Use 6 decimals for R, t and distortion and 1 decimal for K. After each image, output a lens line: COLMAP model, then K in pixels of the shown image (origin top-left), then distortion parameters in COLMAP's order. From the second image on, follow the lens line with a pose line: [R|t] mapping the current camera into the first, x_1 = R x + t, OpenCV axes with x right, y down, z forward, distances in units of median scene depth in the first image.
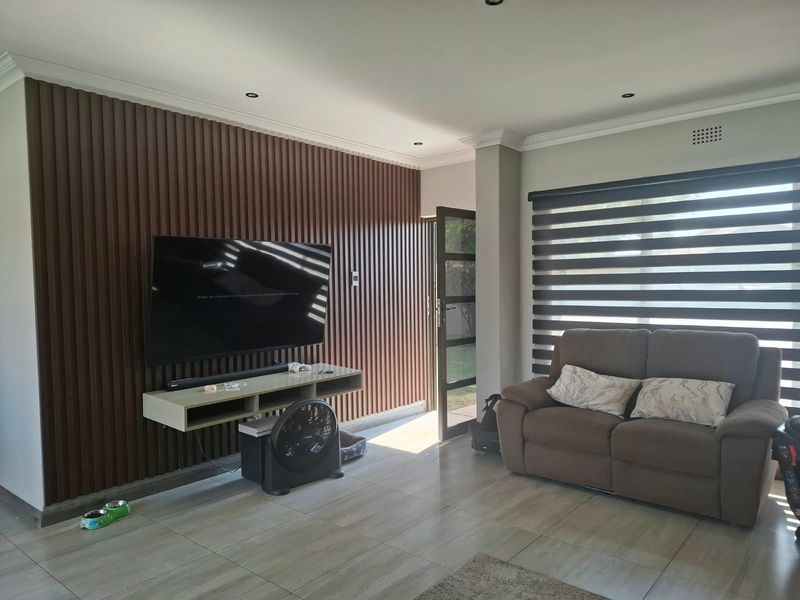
lens RADIAL K [[596.1, 0, 400.0], [0, 596.1, 300.0], [0, 0, 1]] dist [0.087678, -0.099216]
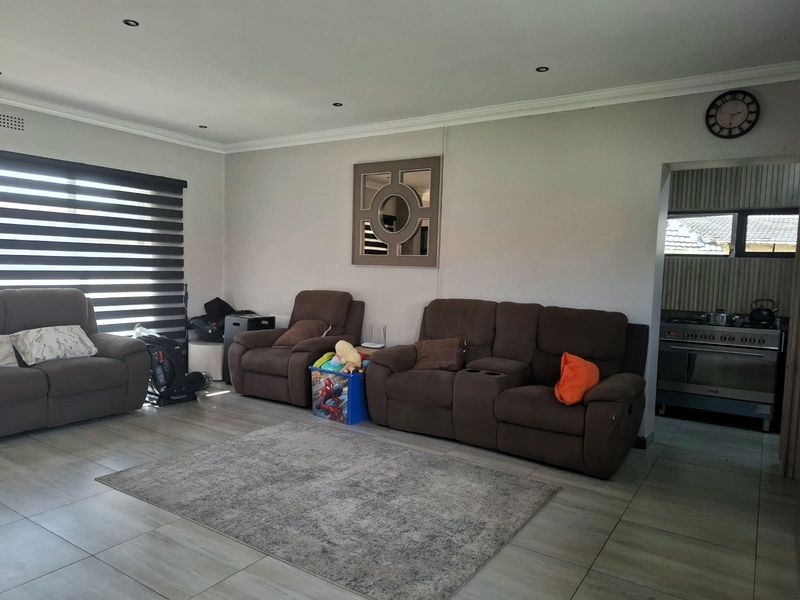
lens RADIAL K [[596.1, 0, 400.0], [0, 596.1, 300.0], [0, 0, 1]] dist [0.087678, -0.099216]
pose [[-0.138232, -0.050032, 0.989135, -0.888150], [0.000555, 0.998719, 0.050595, 0.014563], [-0.990400, 0.007543, -0.138027, 0.478893]]
